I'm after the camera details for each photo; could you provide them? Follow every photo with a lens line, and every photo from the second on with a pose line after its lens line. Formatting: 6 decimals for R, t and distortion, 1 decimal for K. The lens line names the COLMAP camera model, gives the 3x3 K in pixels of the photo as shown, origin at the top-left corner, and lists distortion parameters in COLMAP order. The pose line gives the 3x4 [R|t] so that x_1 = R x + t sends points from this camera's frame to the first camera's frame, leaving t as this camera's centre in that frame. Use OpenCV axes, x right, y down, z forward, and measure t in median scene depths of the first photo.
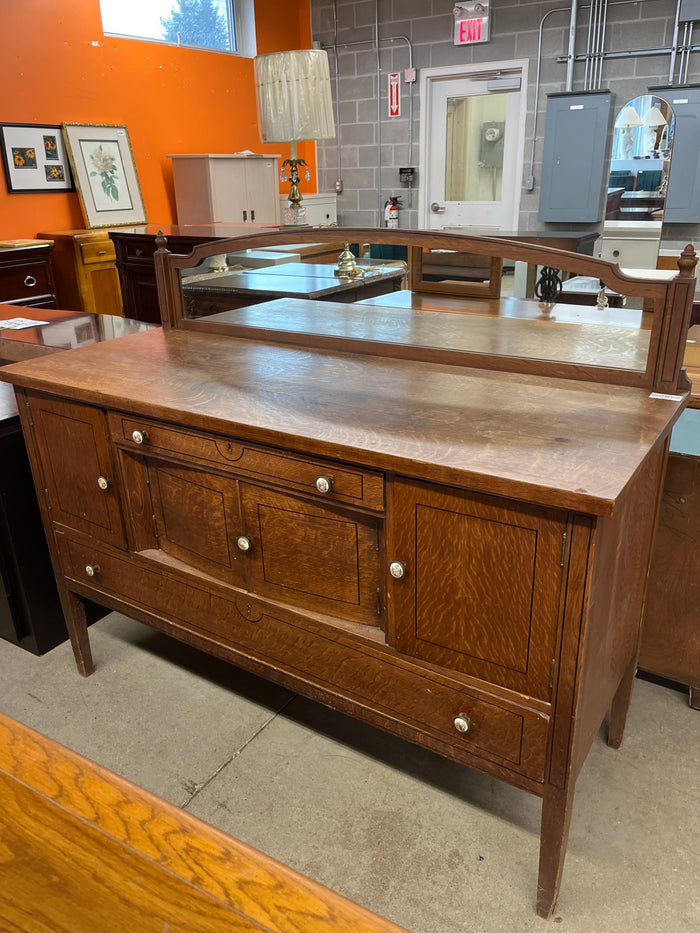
lens RADIAL K [[697.8, 0, 350.0], [0, 697.8, 466.5], [0, 0, 1]] dist [0.074238, -0.111452]
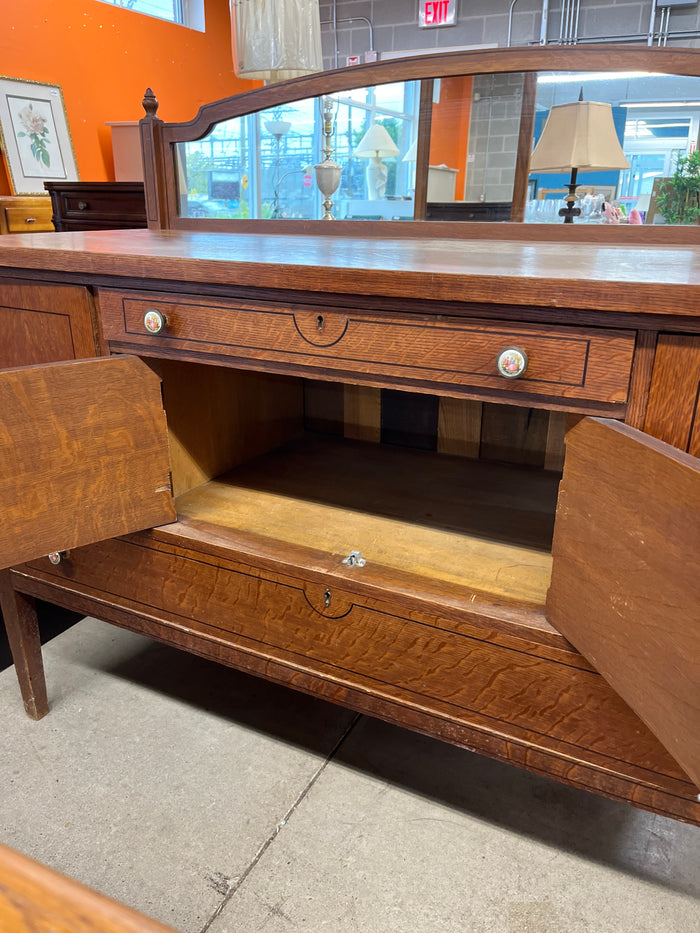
lens RADIAL K [[697.8, 0, 350.0], [0, 697.8, 466.5], [0, 0, 1]] dist [0.074238, -0.111452]
pose [[0.993879, -0.005998, 0.110315, -0.160209], [0.010637, 0.999081, -0.041513, 0.091447], [-0.109965, 0.042432, 0.993029, 0.297943]]
